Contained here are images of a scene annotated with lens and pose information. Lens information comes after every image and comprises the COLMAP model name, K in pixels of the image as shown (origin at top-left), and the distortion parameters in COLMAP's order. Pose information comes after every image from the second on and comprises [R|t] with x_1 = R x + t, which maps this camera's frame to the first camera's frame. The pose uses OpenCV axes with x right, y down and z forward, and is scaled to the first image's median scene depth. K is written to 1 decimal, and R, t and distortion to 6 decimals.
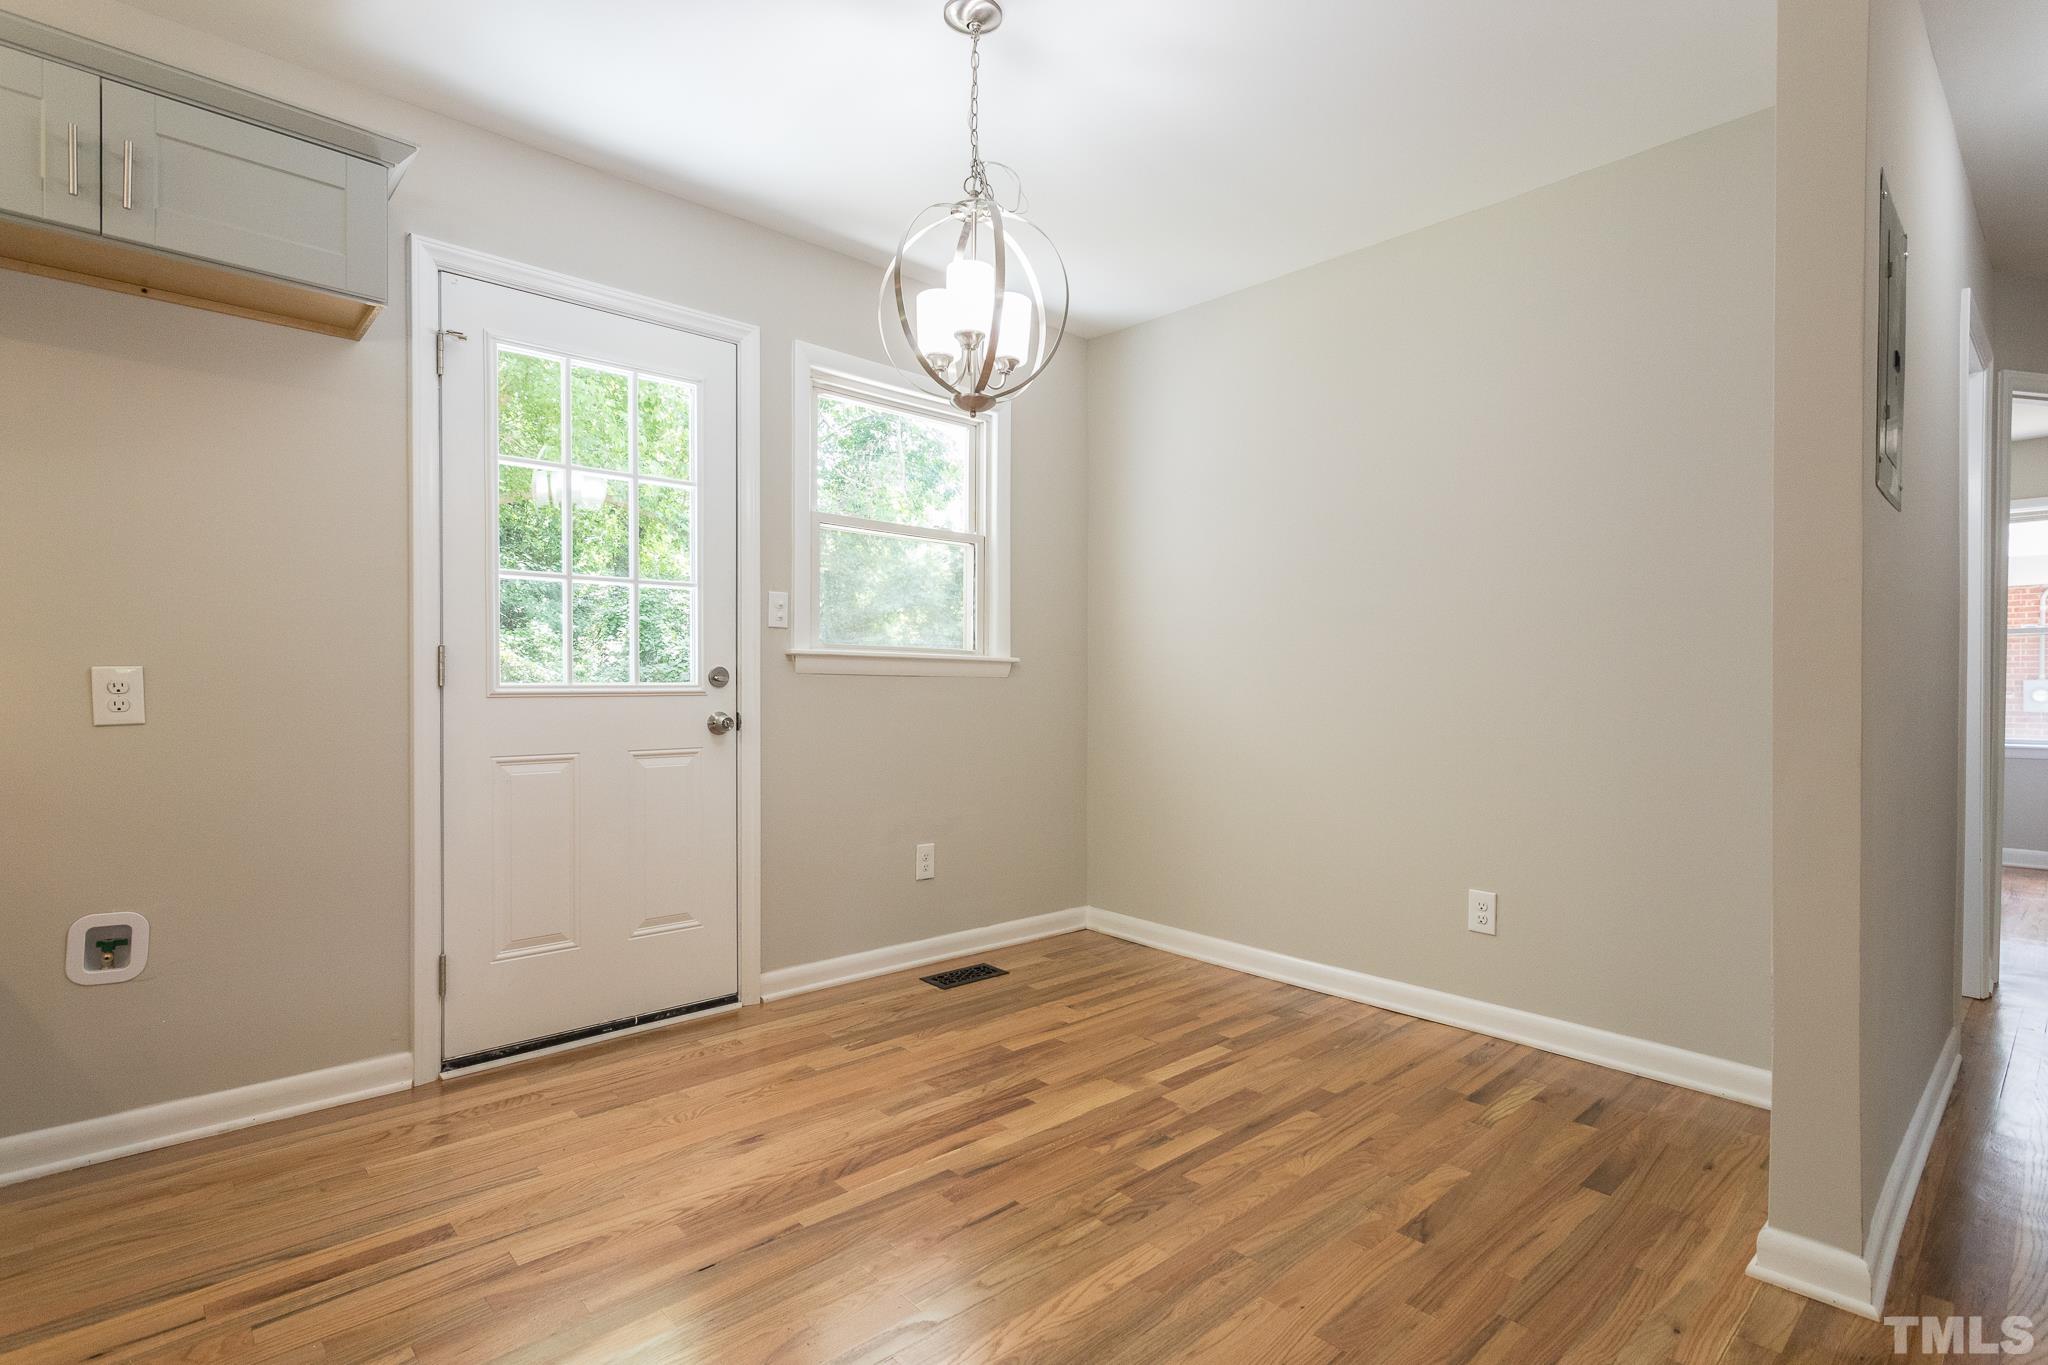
lens RADIAL K [[994.1, 0, 1027.7], [0, 994.1, 691.4], [0, 0, 1]] dist [0.001075, 0.000911]
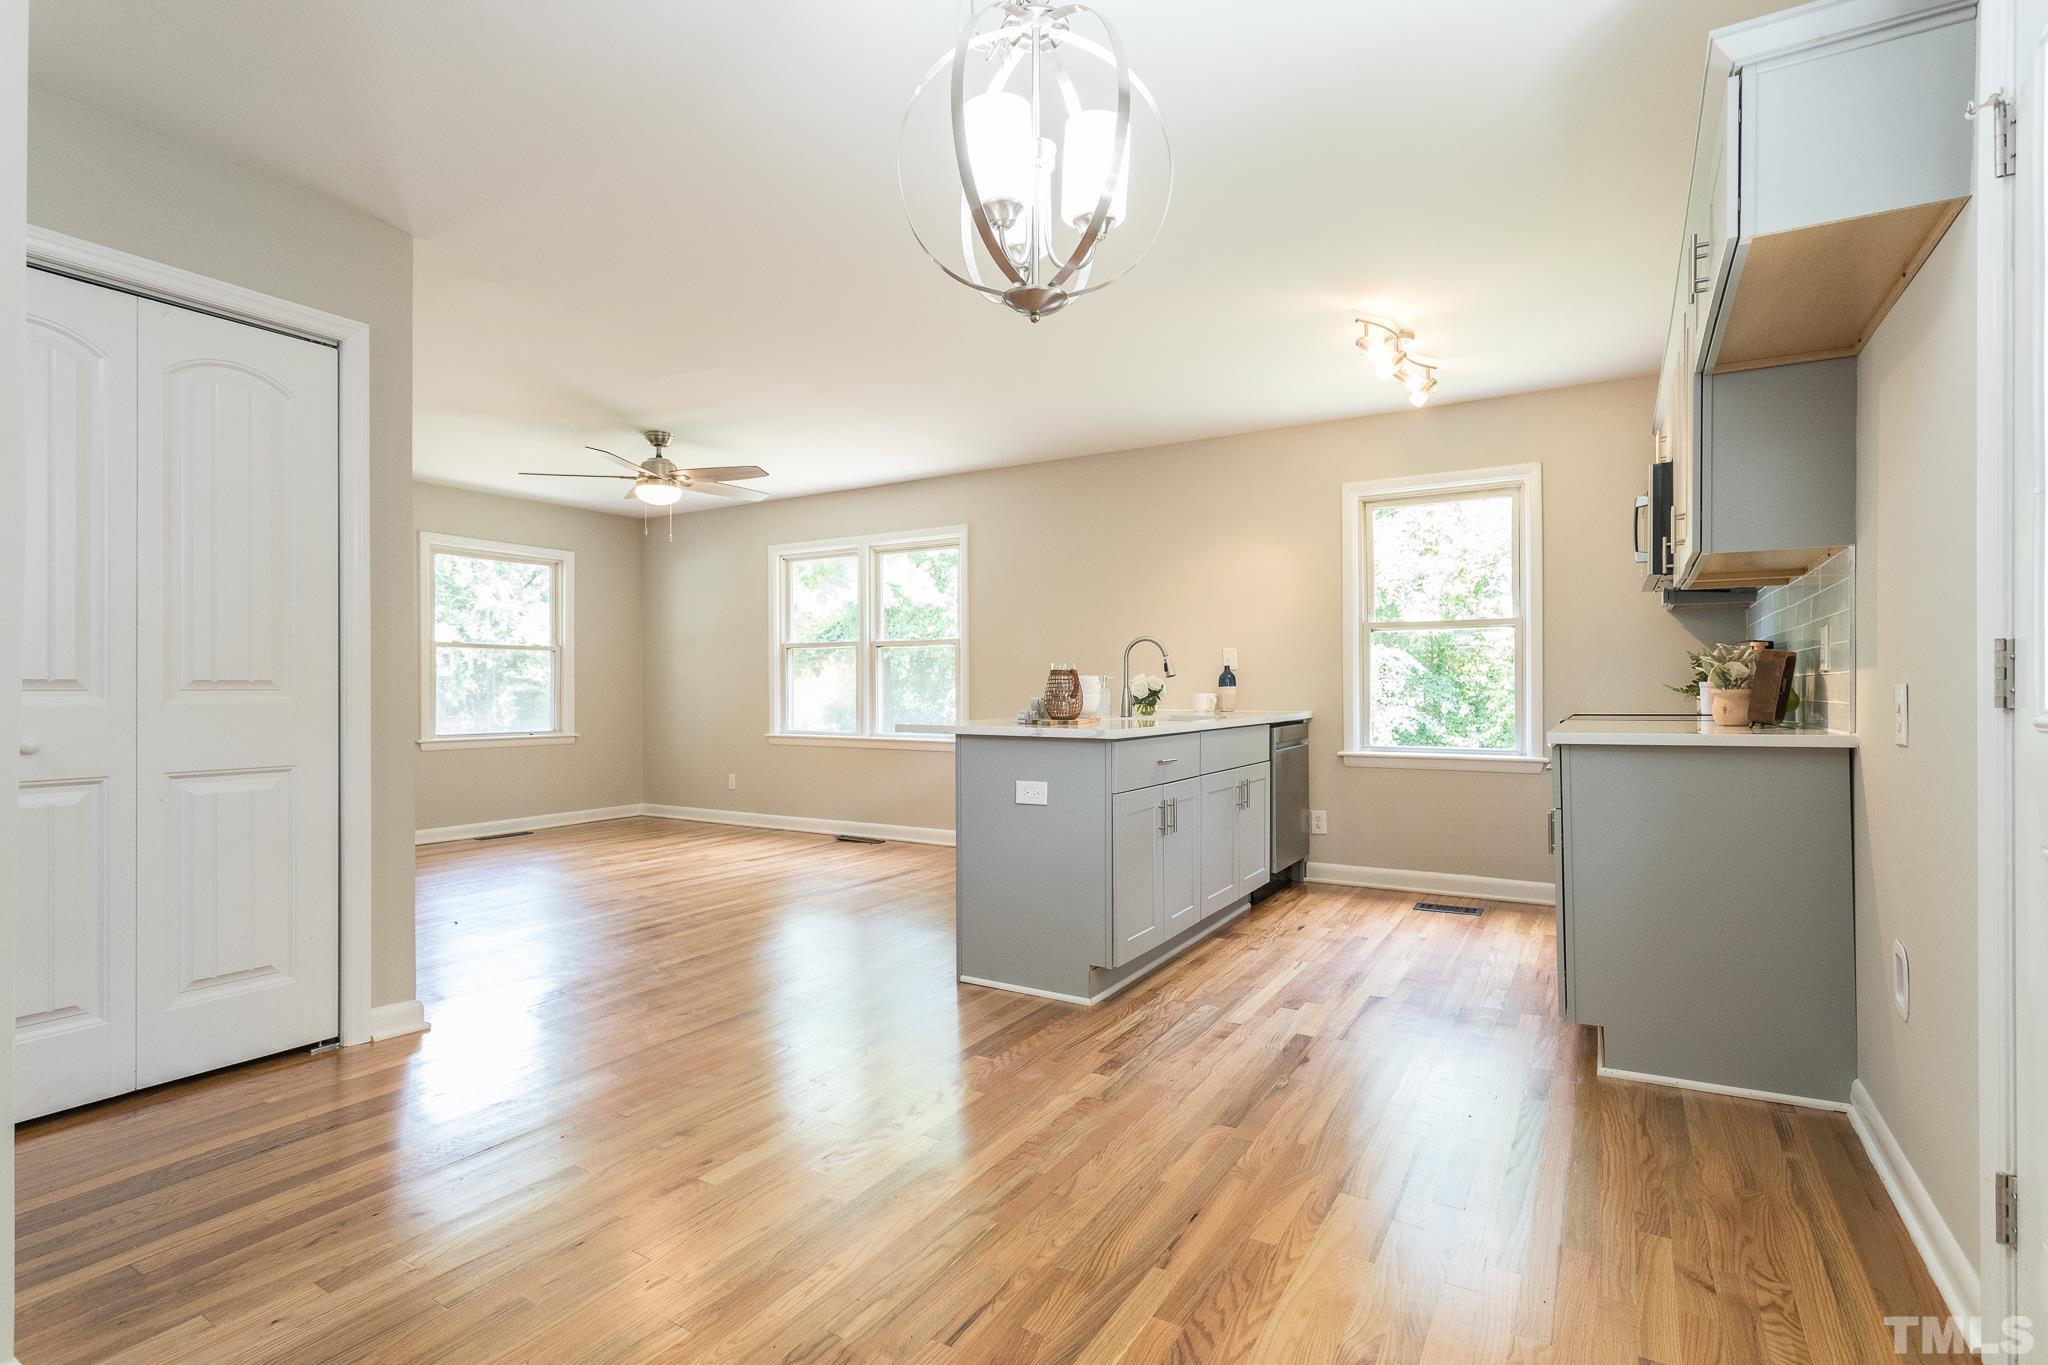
lens RADIAL K [[981.9, 0, 1024.3], [0, 981.9, 690.7], [0, 0, 1]] dist [-0.001740, 0.000710]
pose [[-0.961592, -0.005606, -0.274426, 0.124224], [-0.007697, 0.999949, 0.006542, -0.015230], [0.274375, 0.008402, -0.961586, 1.468237]]
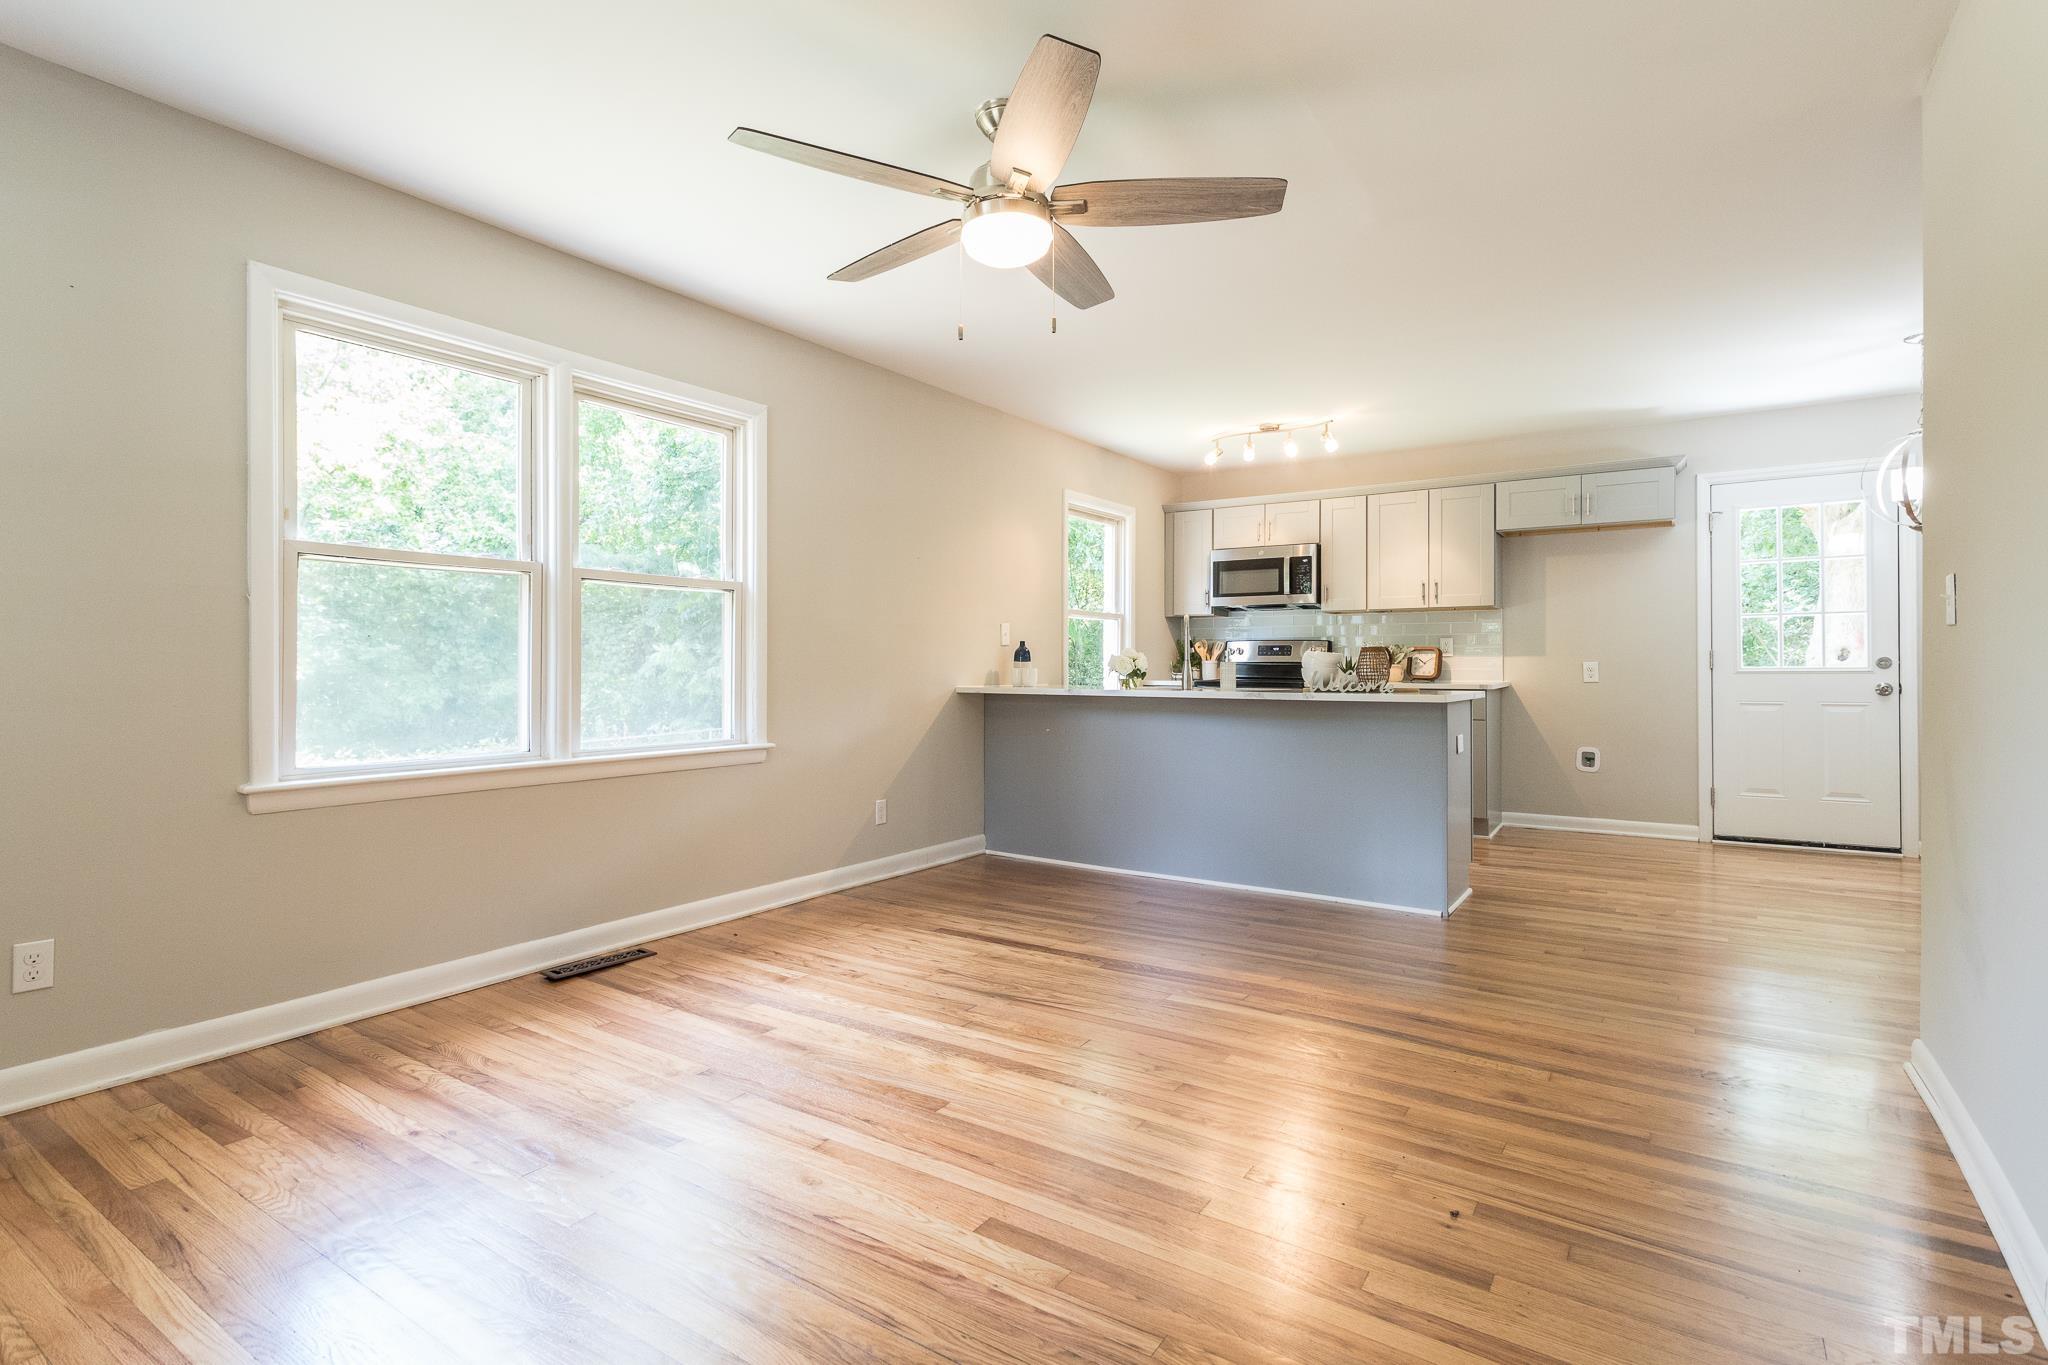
lens RADIAL K [[986.1, 0, 1020.9], [0, 986.1, 666.4], [0, 0, 1]] dist [-0.000928, 0.000398]
pose [[0.227681, -0.008131, -0.973702, 1.314240], [-0.004777, 0.999944, -0.009467, 0.019847], [0.973724, 0.006807, 0.227629, -1.107330]]
